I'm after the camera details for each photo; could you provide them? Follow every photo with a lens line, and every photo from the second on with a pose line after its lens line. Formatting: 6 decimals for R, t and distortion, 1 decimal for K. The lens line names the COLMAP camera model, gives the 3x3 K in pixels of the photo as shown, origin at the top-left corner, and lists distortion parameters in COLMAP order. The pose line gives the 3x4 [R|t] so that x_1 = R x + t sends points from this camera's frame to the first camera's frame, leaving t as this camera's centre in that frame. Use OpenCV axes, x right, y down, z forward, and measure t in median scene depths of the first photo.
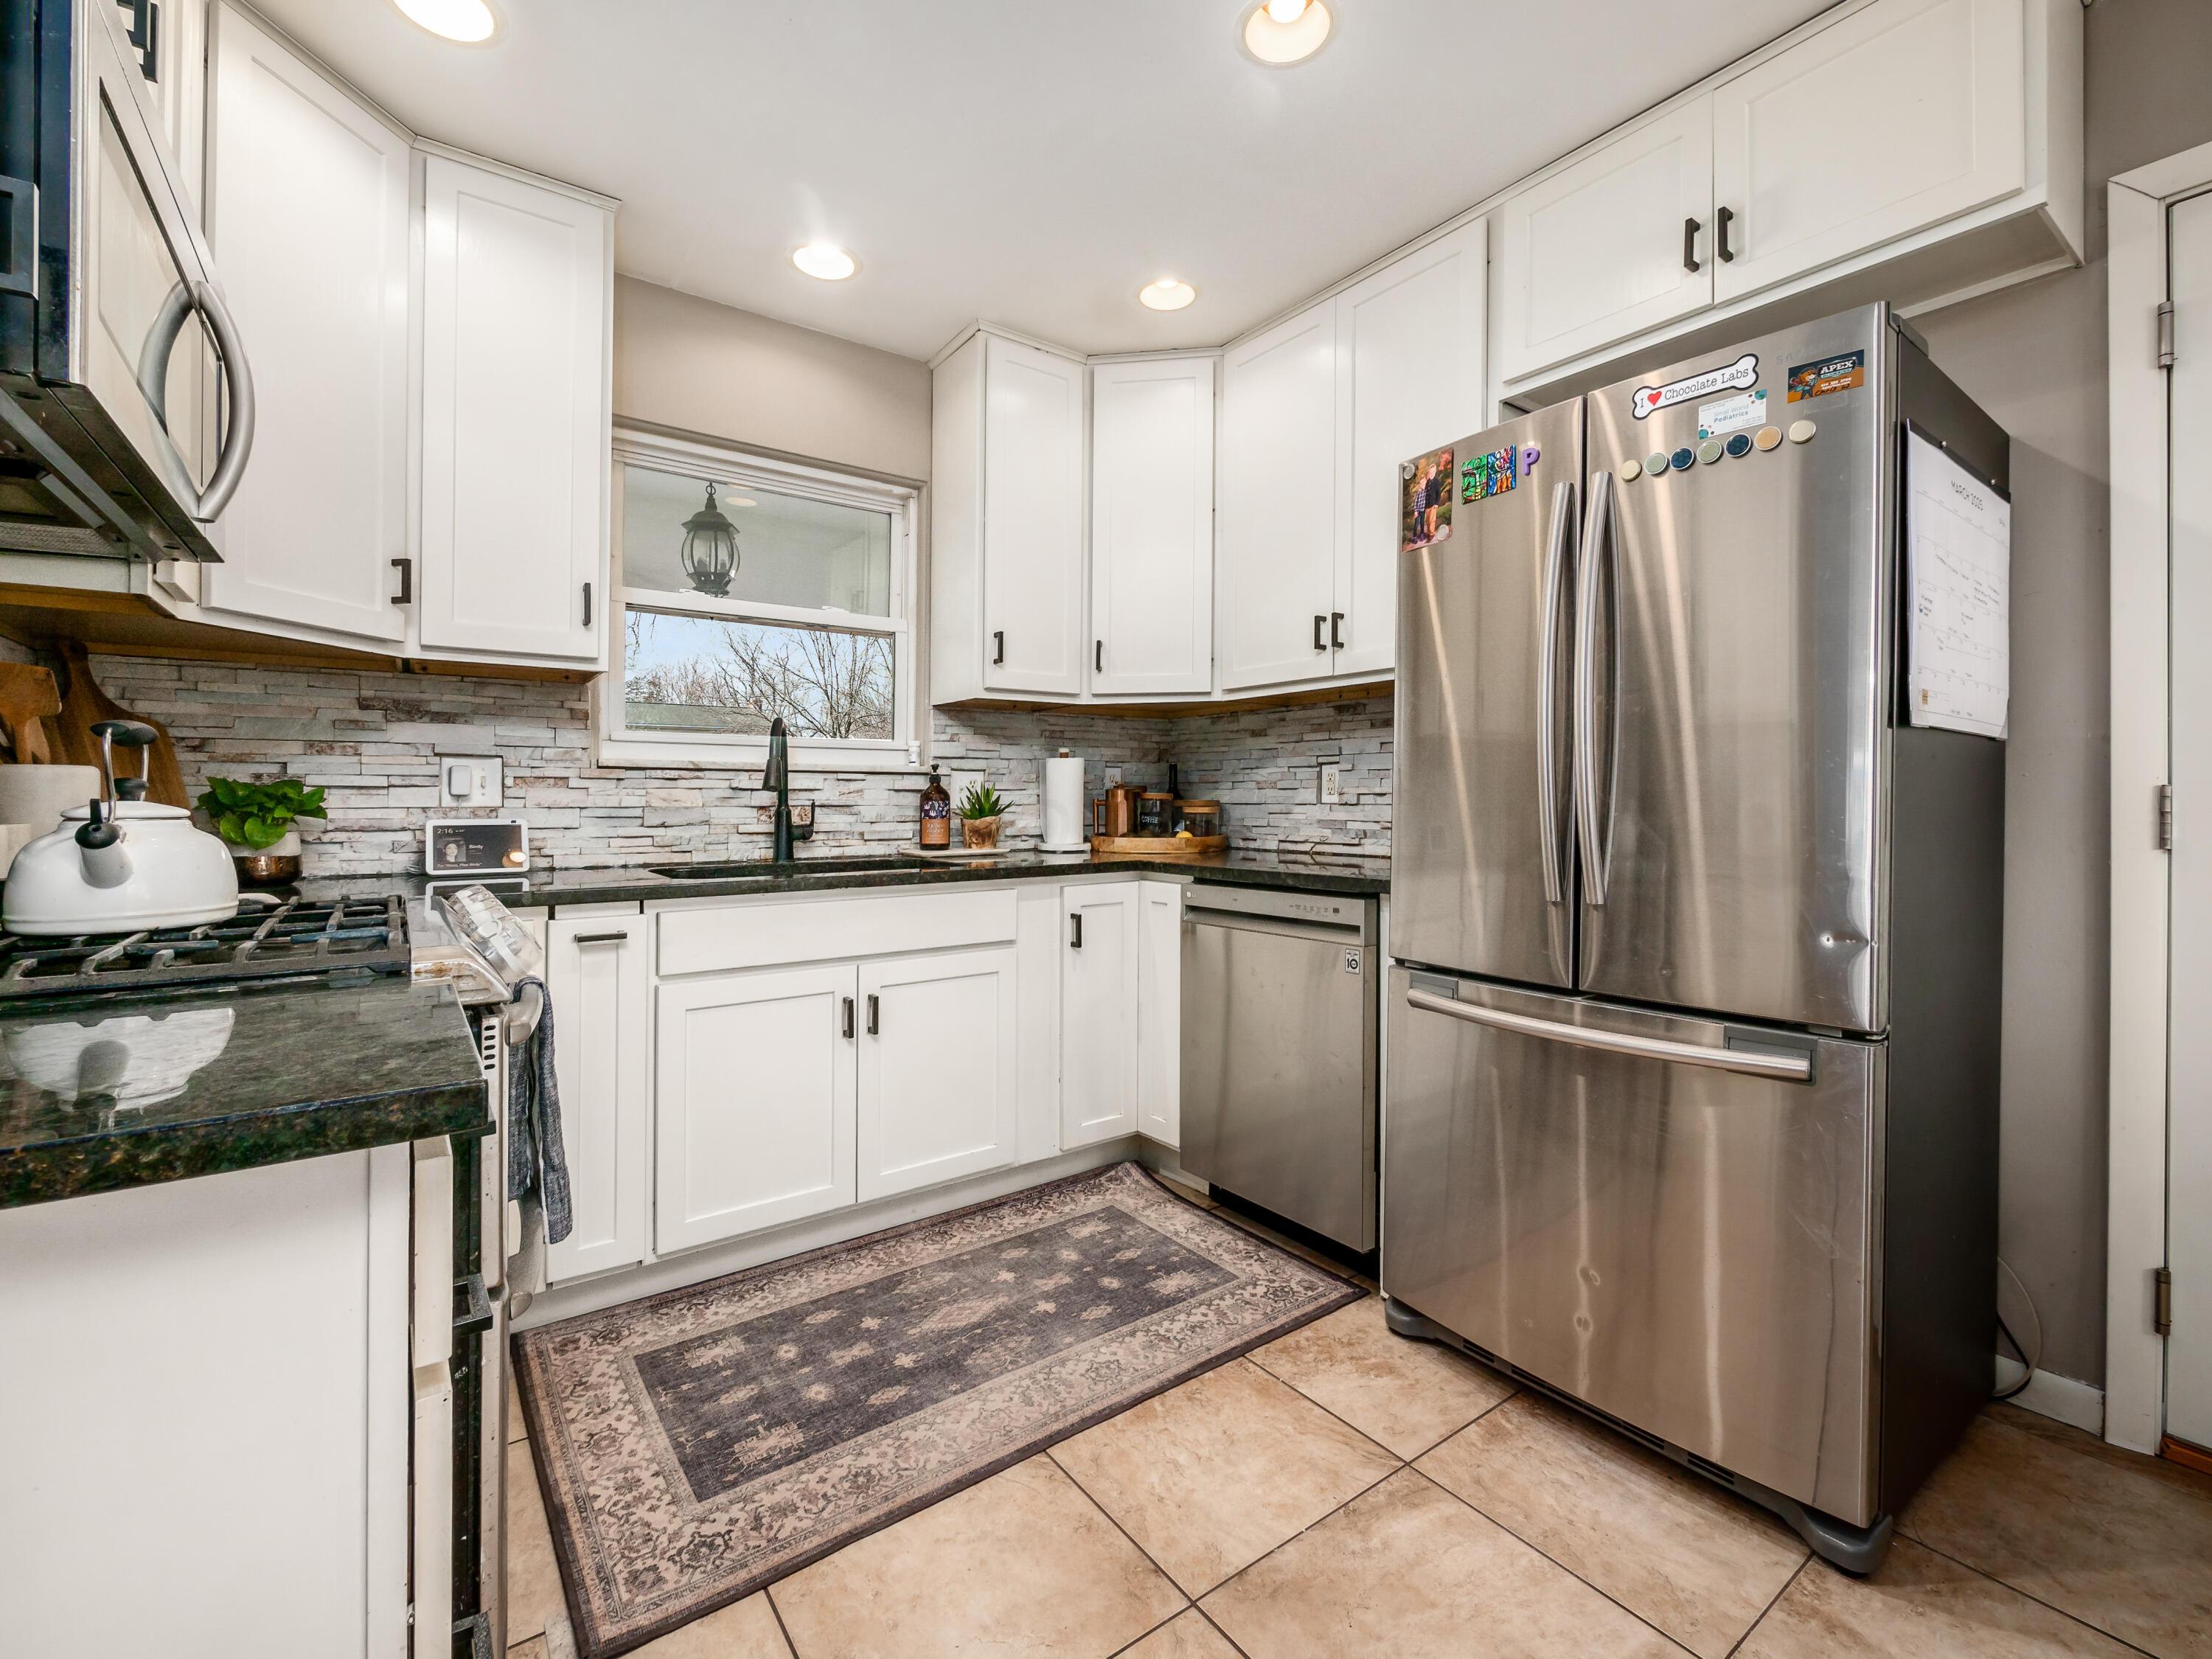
lens RADIAL K [[960.7, 0, 1116.2], [0, 960.7, 801.7], [0, 0, 1]] dist [-0.001455, -0.000194]
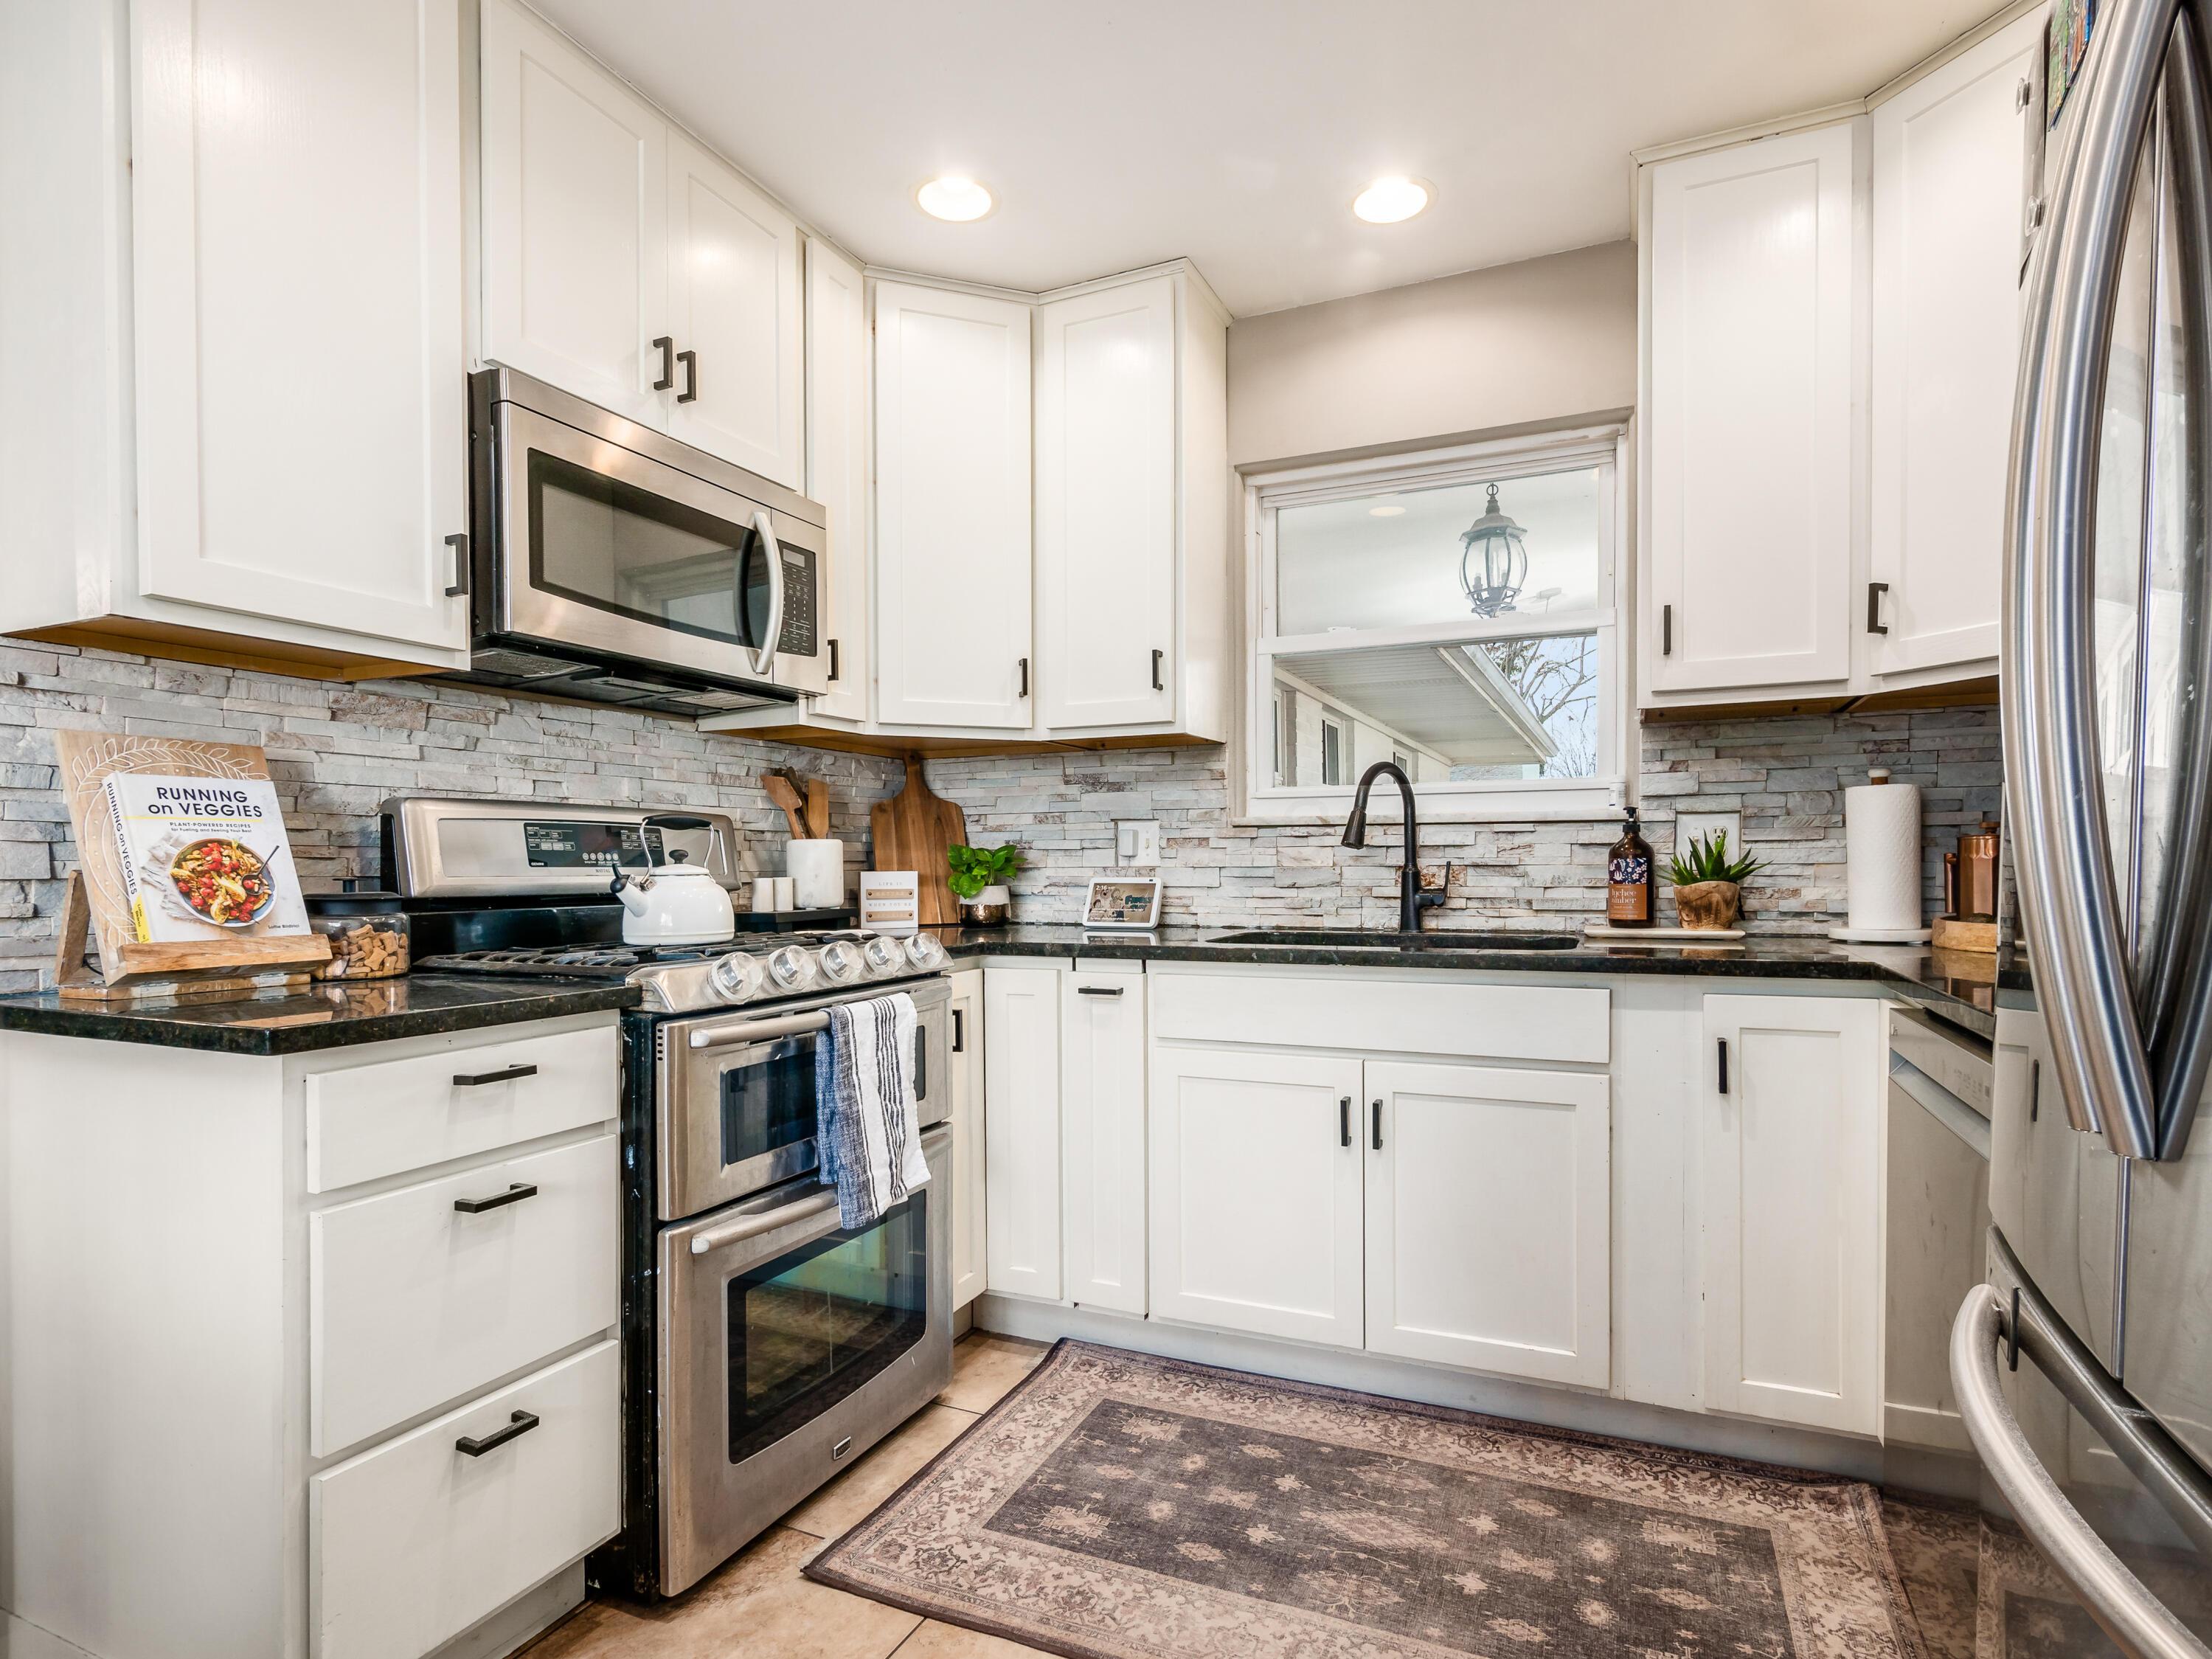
lens RADIAL K [[1158.2, 0, 1118.6], [0, 1158.2, 869.5], [0, 0, 1]] dist [-0.000140, 0.000162]
pose [[0.491588, 0.005656, -0.870809, 0.470099], [0.005394, 0.999940, 0.009539, -0.003813], [0.870811, -0.009386, 0.491528, 0.321914]]
